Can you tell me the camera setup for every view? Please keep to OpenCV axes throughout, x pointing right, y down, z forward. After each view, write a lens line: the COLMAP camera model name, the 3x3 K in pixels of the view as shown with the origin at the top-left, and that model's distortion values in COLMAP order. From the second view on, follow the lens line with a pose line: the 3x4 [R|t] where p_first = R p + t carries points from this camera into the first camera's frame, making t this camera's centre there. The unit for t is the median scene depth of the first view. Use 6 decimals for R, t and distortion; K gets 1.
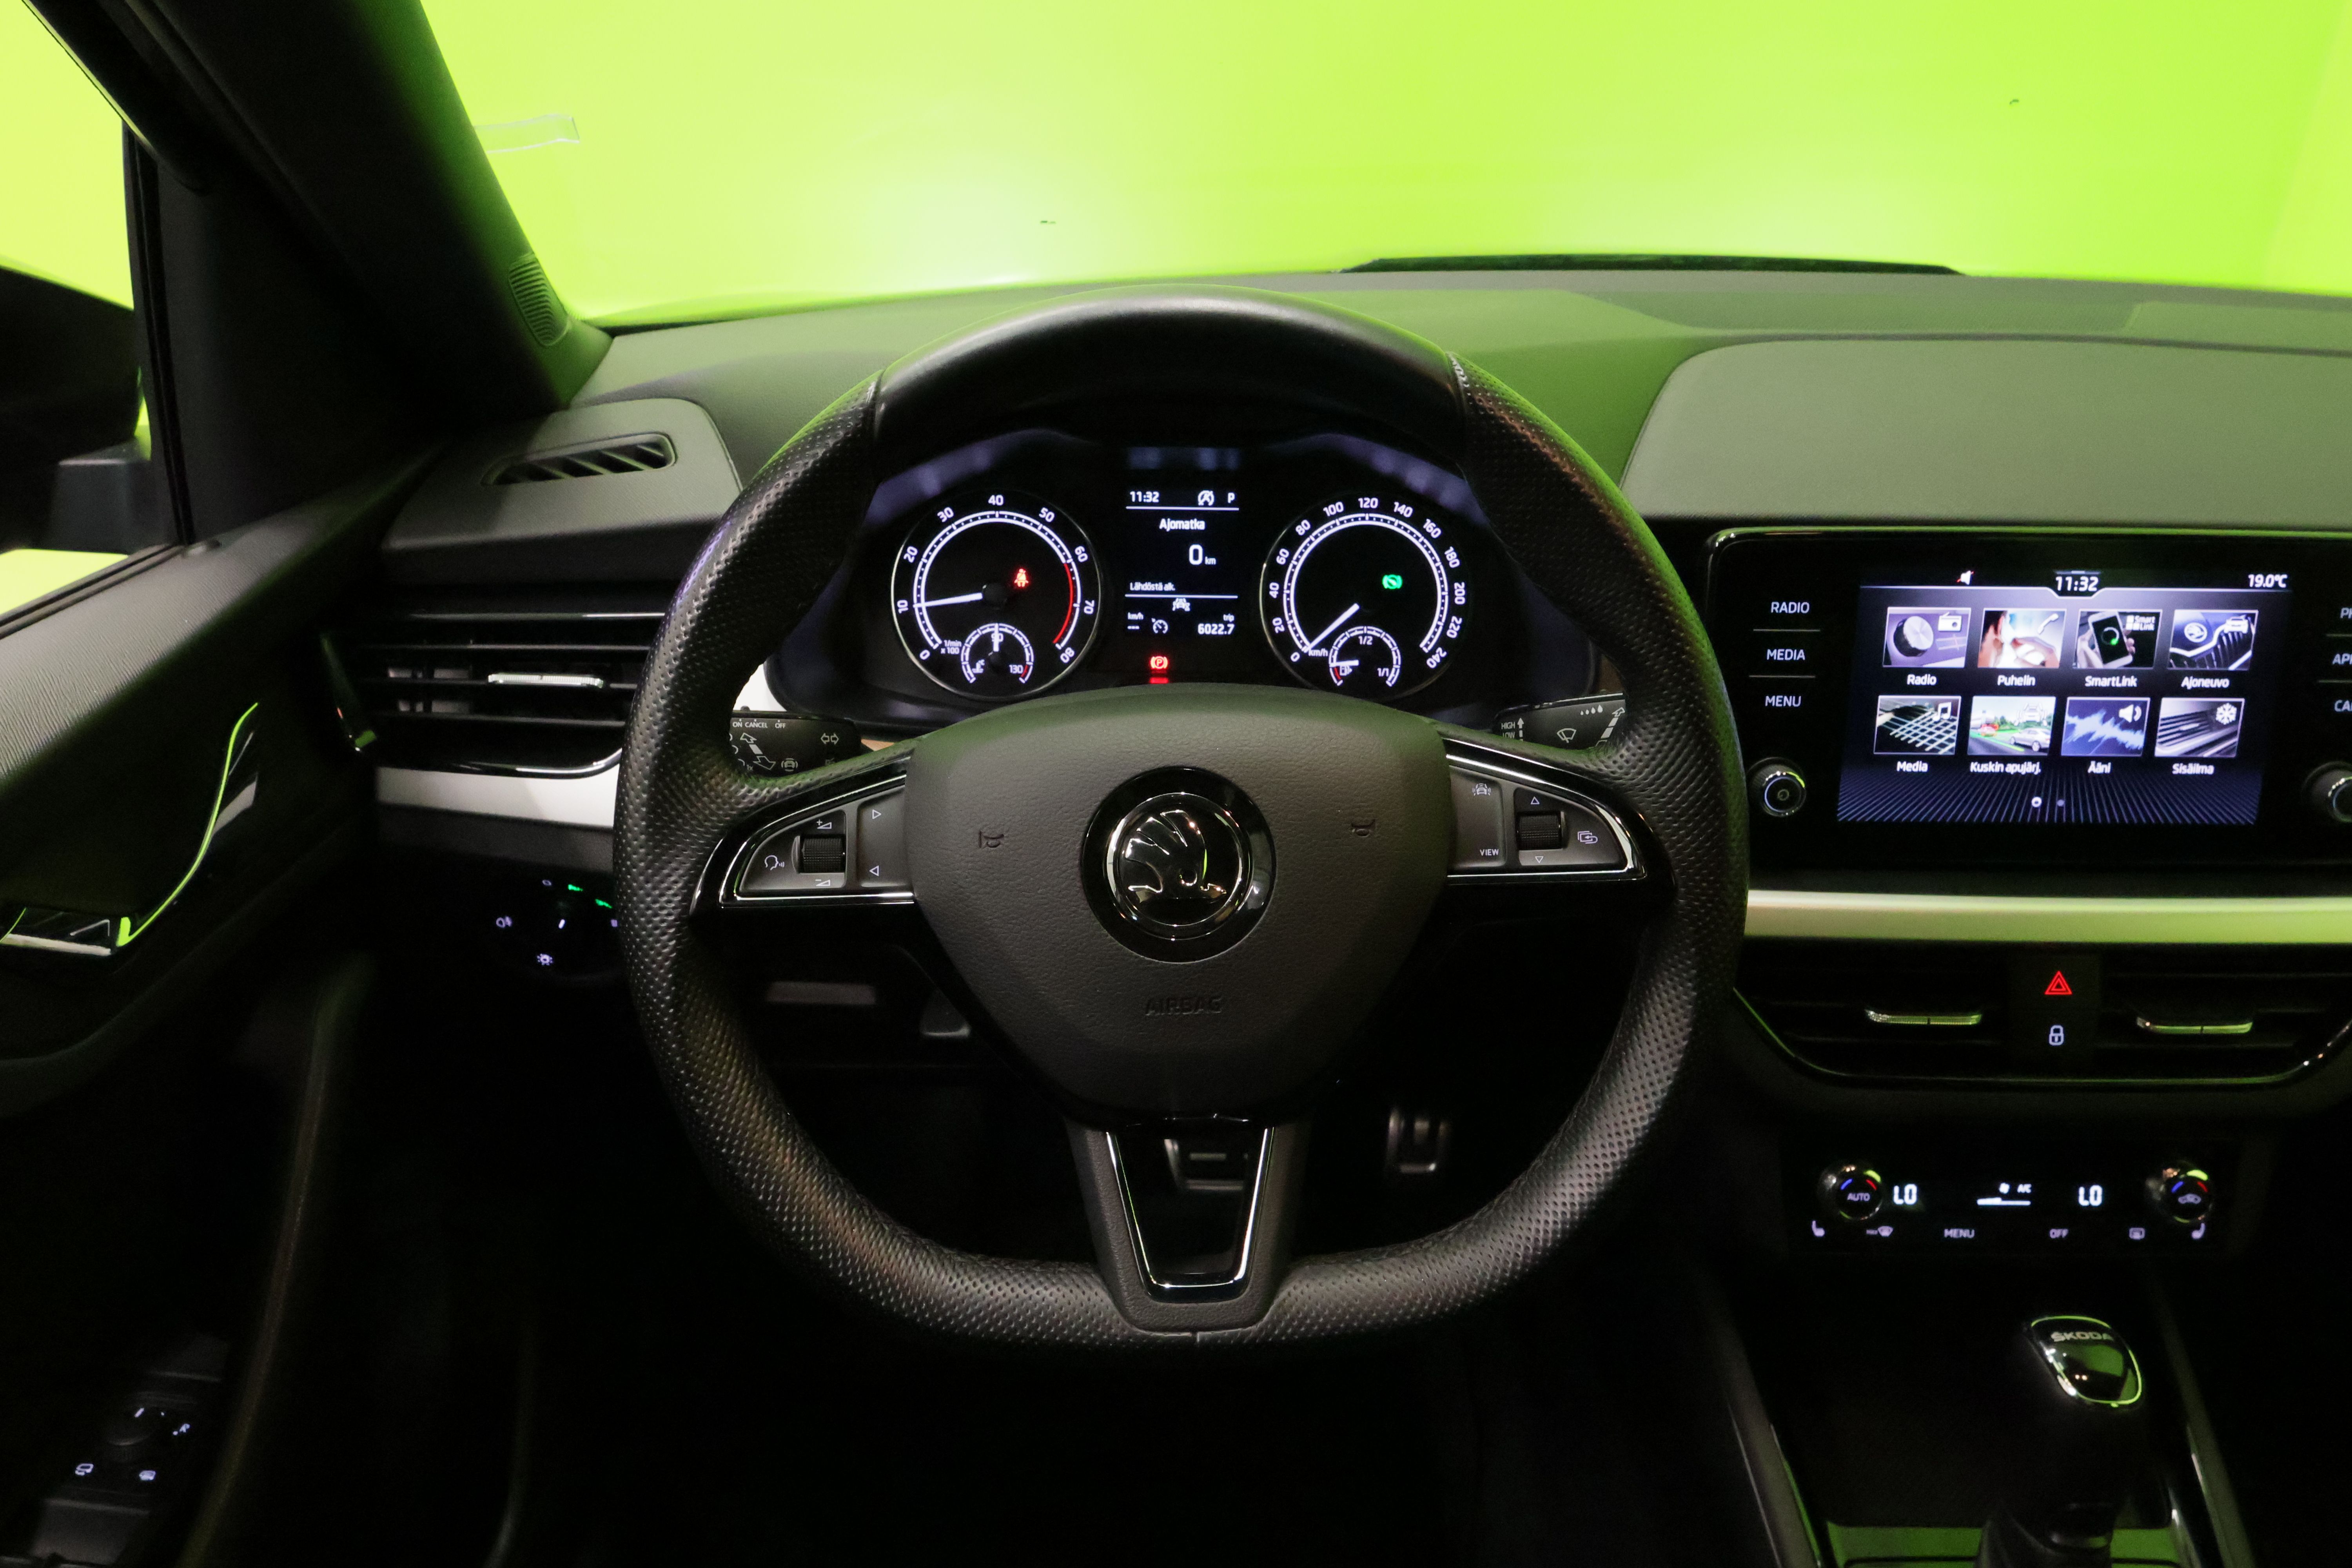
lens RADIAL K [[1641.4, 0, 1177.4], [0, 1641.4, 785.0], [0, 0, 1]] dist [-0.007276, -0.003231]
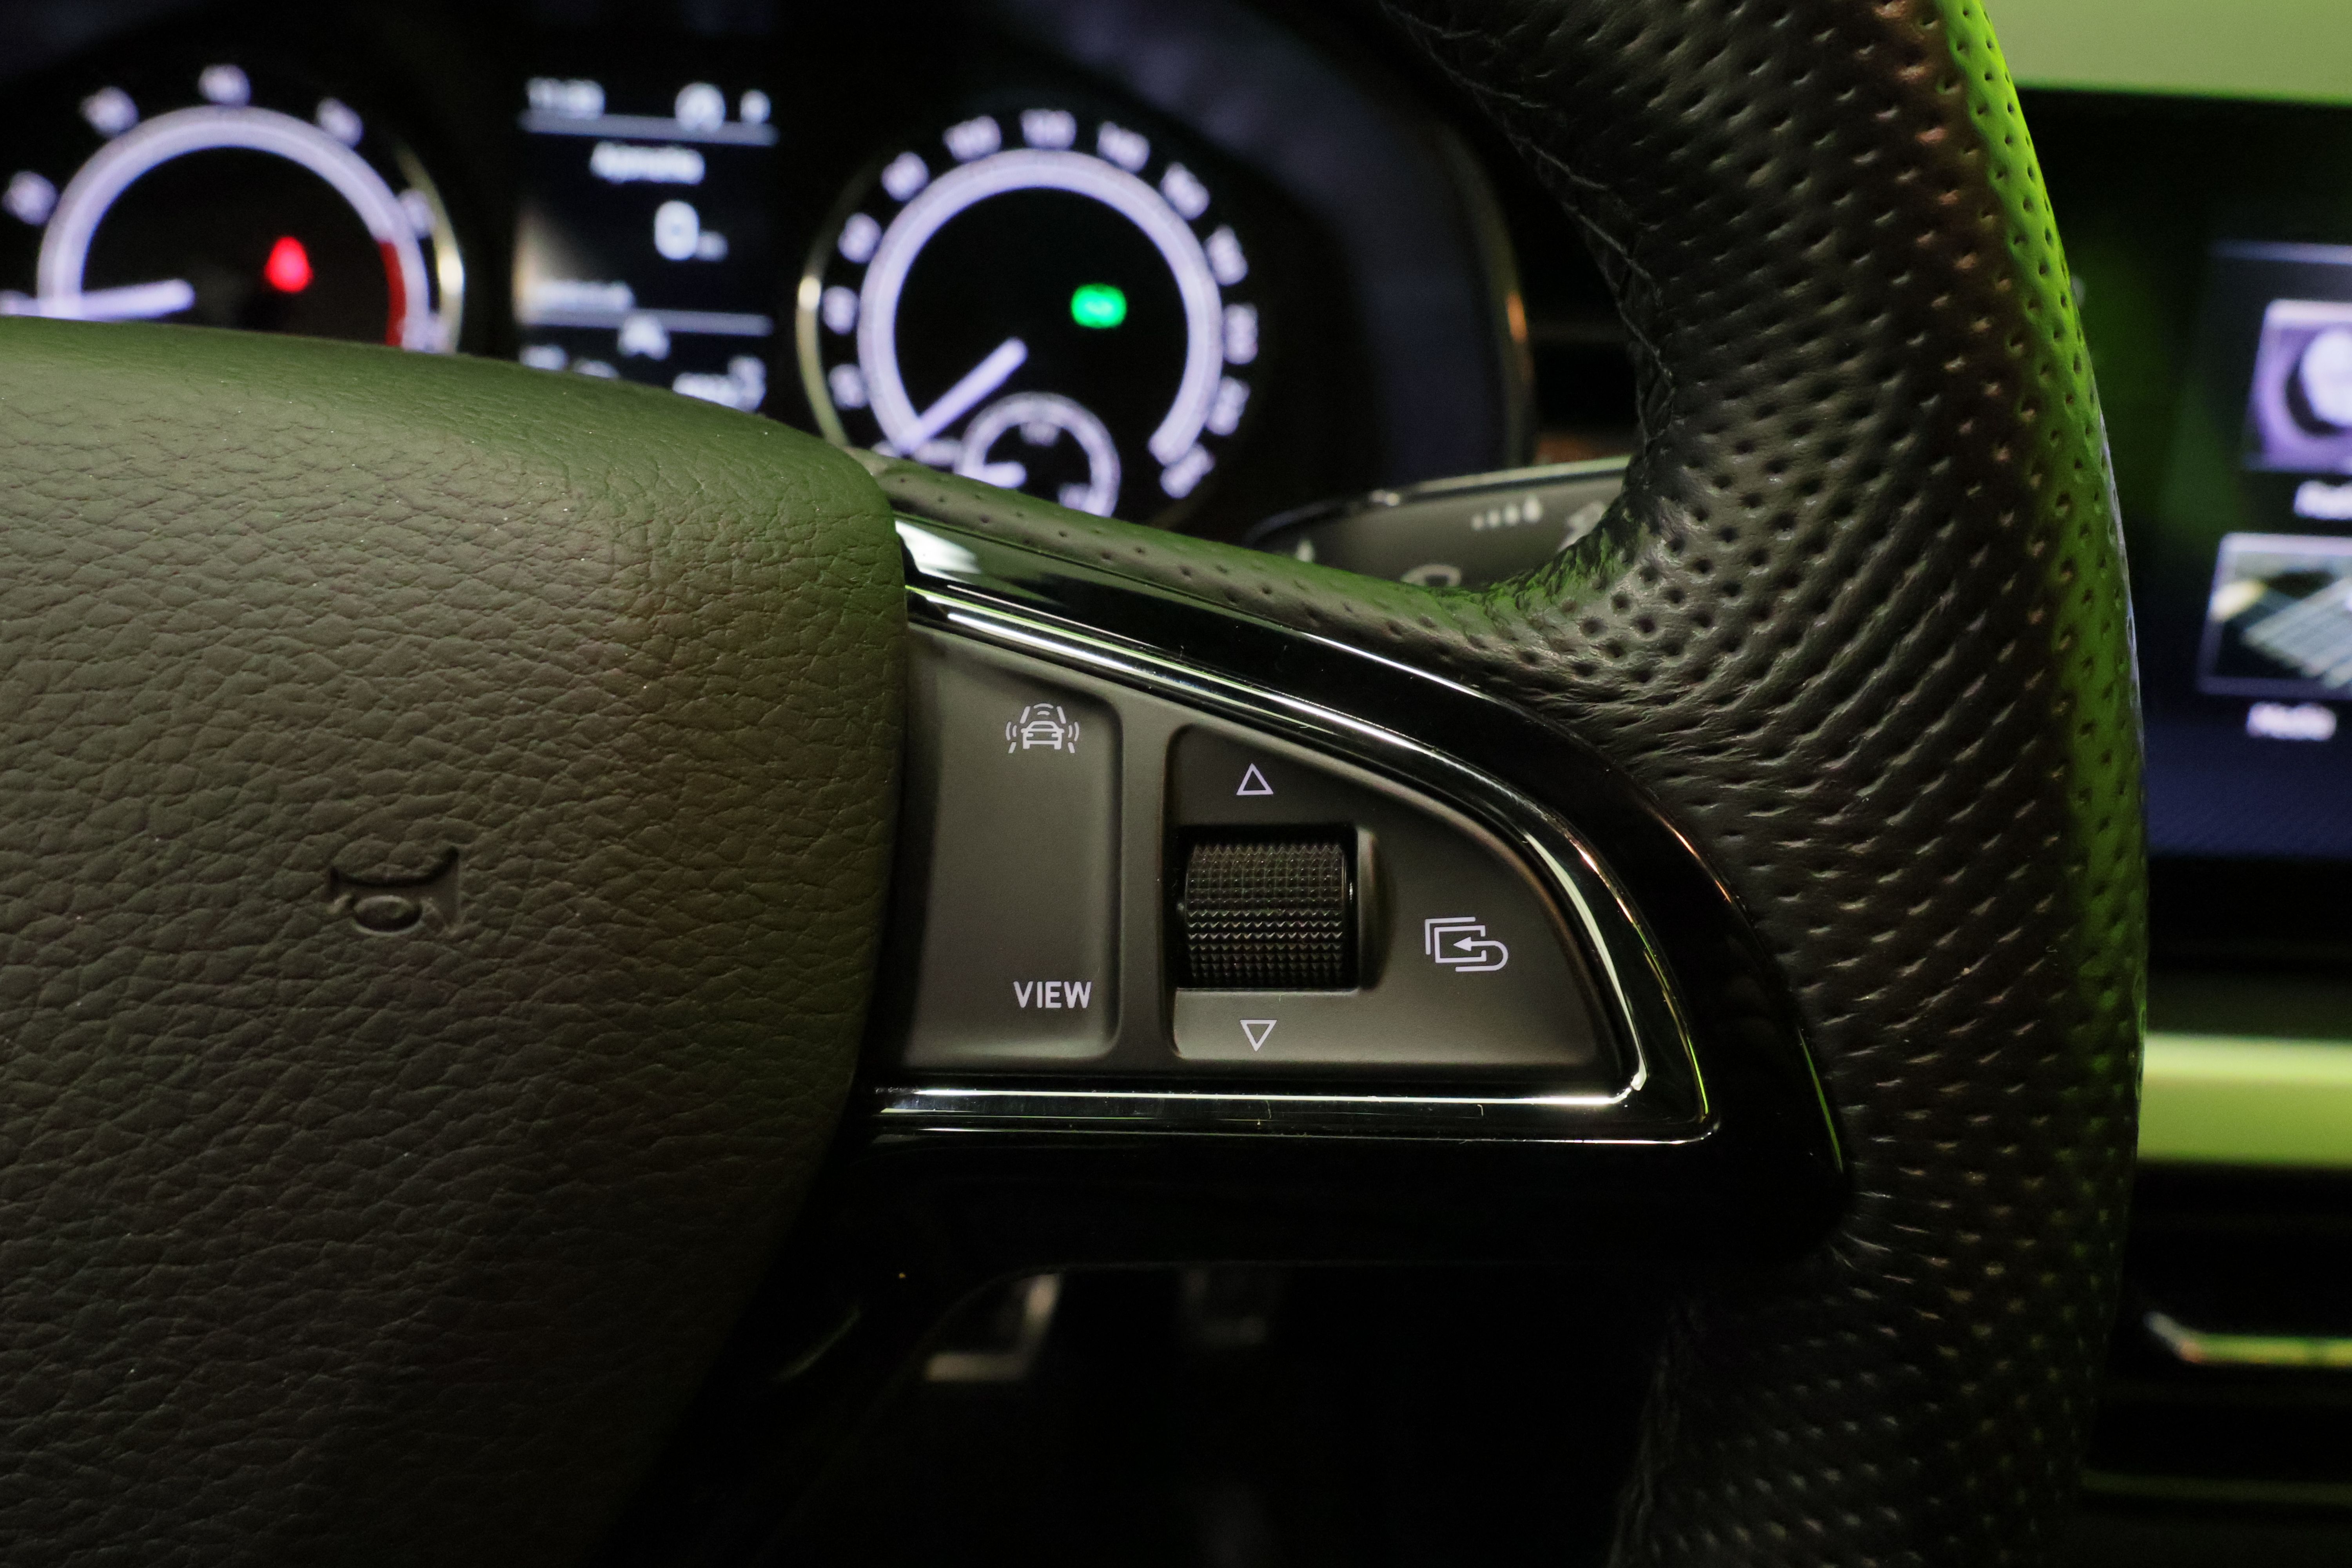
lens RADIAL K [[1641.4, 0, 1174.6], [0, 1641.4, 784.3], [0, 0, 1]] dist [-0.007276, -0.003231]
pose [[0.998644, 0.027207, 0.044380, 0.136543], [-0.027998, 0.999458, 0.017290, 0.004343], [-0.043886, -0.018509, 0.998865, 0.531709]]
